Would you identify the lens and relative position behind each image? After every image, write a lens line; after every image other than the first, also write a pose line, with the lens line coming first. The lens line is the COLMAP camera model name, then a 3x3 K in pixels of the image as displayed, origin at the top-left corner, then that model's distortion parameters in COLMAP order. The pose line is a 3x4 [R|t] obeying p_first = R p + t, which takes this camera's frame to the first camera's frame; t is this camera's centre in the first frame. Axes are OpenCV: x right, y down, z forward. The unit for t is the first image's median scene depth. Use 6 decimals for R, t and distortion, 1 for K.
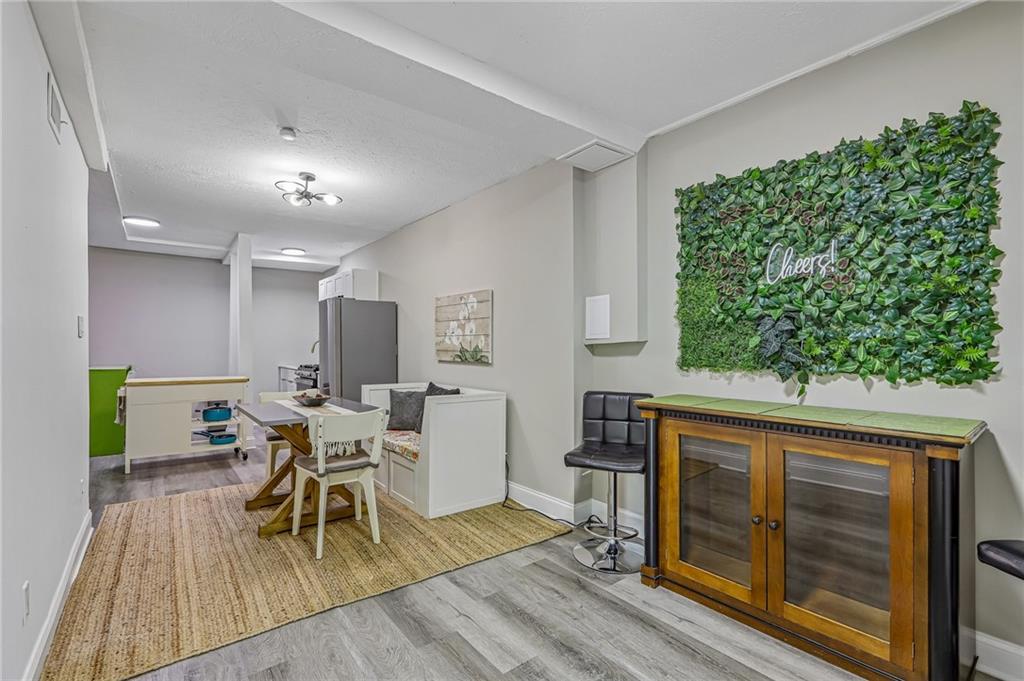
lens RADIAL K [[467.1, 0, 517.6], [0, 467.1, 345.1], [0, 0, 1]] dist [-0.001660, 0.002695]
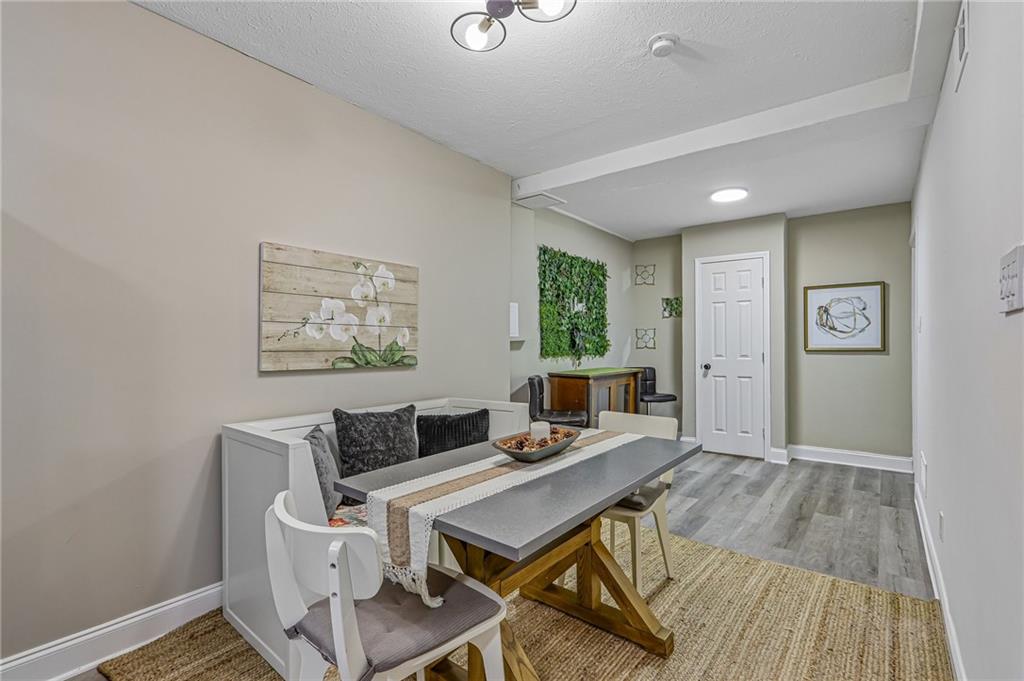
lens RADIAL K [[467.1, 0, 522.3], [0, 467.1, 345.4], [0, 0, 1]] dist [-0.001660, 0.002695]
pose [[-0.243614, -0.003536, 0.969866, -0.791591], [-0.005717, 0.999981, 0.002210, 0.003563], [-0.969855, -0.005006, -0.243630, 0.965115]]
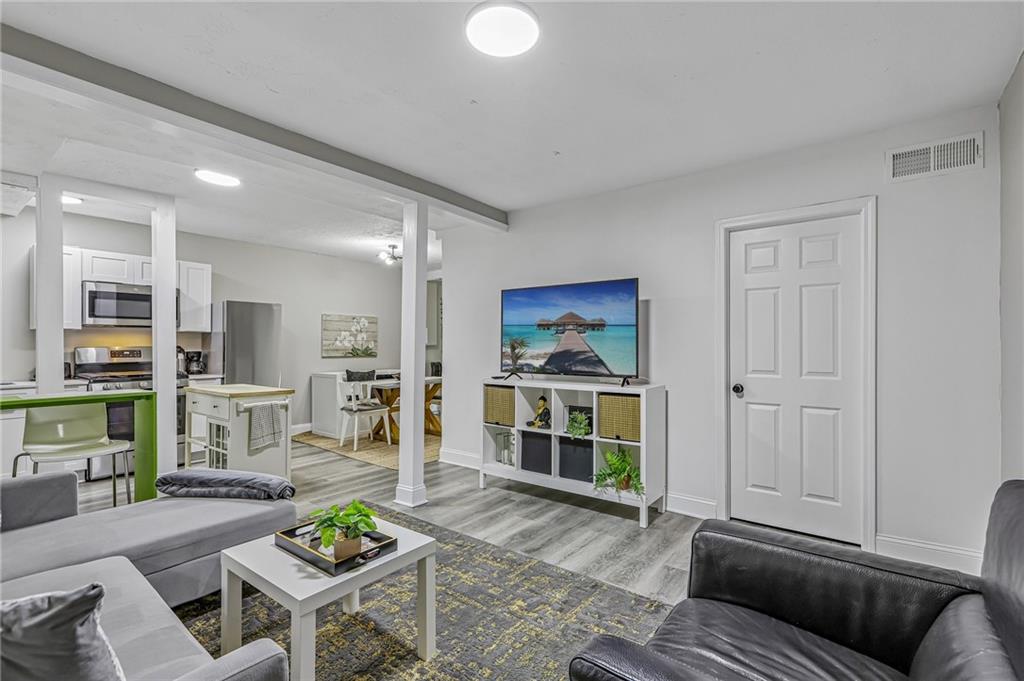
lens RADIAL K [[467.1, 0, 519.2], [0, 467.1, 344.8], [0, 0, 1]] dist [-0.001660, 0.002695]
pose [[-0.264420, -0.002382, 0.964405, -1.956008], [-0.008723, 0.999962, 0.000078, -0.011081], [-0.964368, -0.008392, -0.264431, 0.894528]]
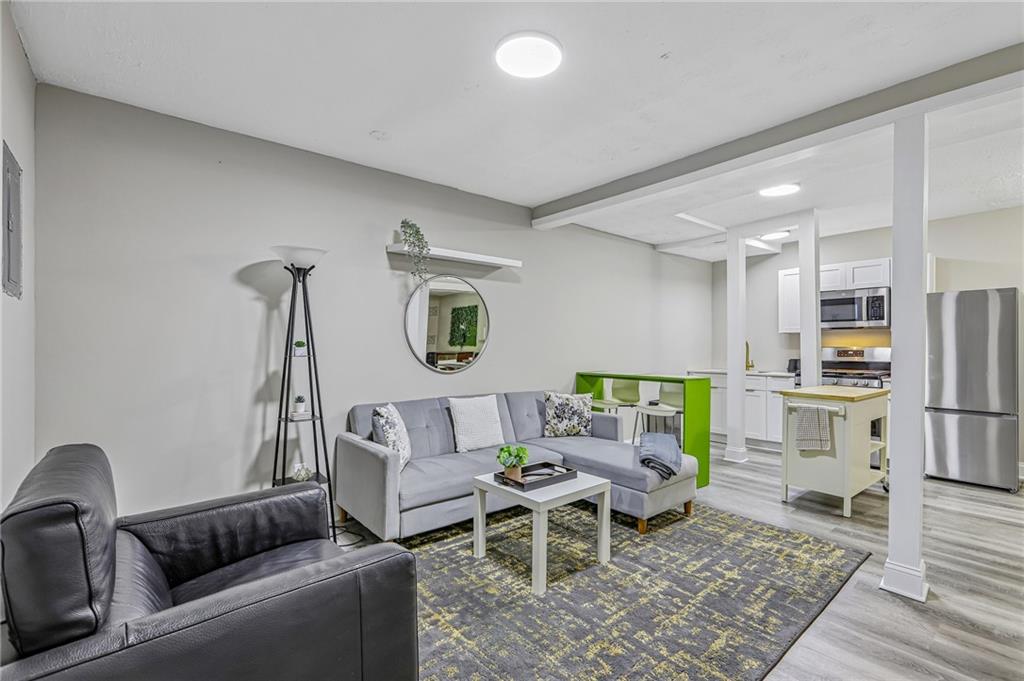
lens RADIAL K [[467.1, 0, 513.5], [0, 467.1, 340.2], [0, 0, 1]] dist [-0.001660, 0.002695]
pose [[0.999493, 0.000707, 0.031839, -1.537483], [-0.000603, 0.999994, -0.003281, -0.011685], [-0.031841, 0.003260, 0.999488, 0.282972]]
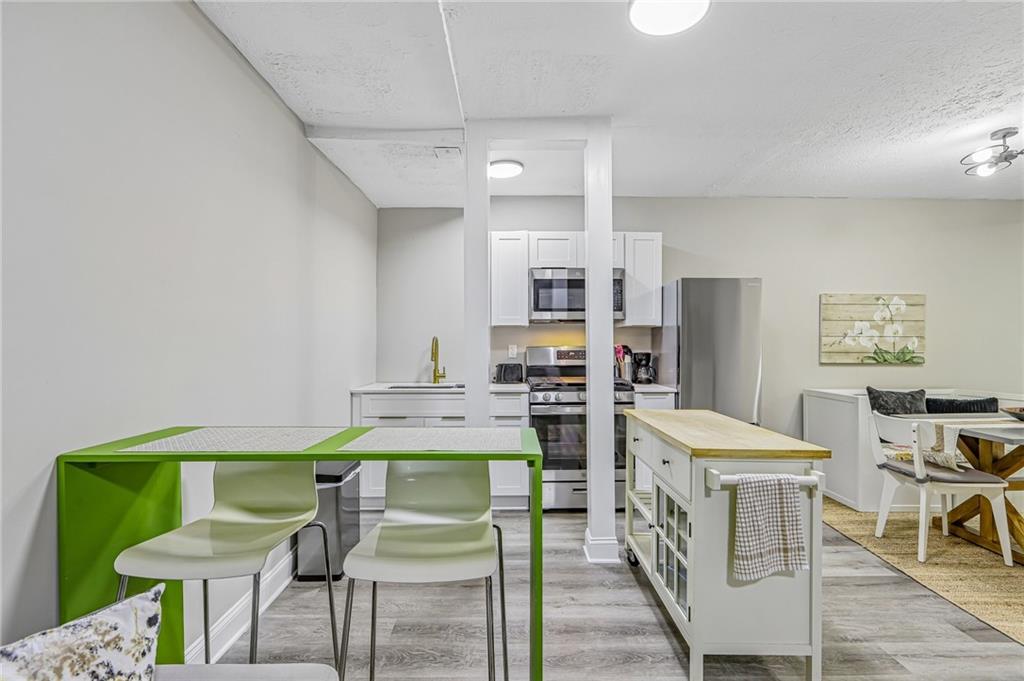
lens RADIAL K [[467.1, 0, 510.1], [0, 467.1, 340.9], [0, 0, 1]] dist [-0.001660, 0.002695]
pose [[0.595875, 0.002449, 0.803073, -1.408138], [-0.004974, 0.999987, 0.000642, -0.008522], [-0.803062, -0.004377, 0.595880, 1.065213]]
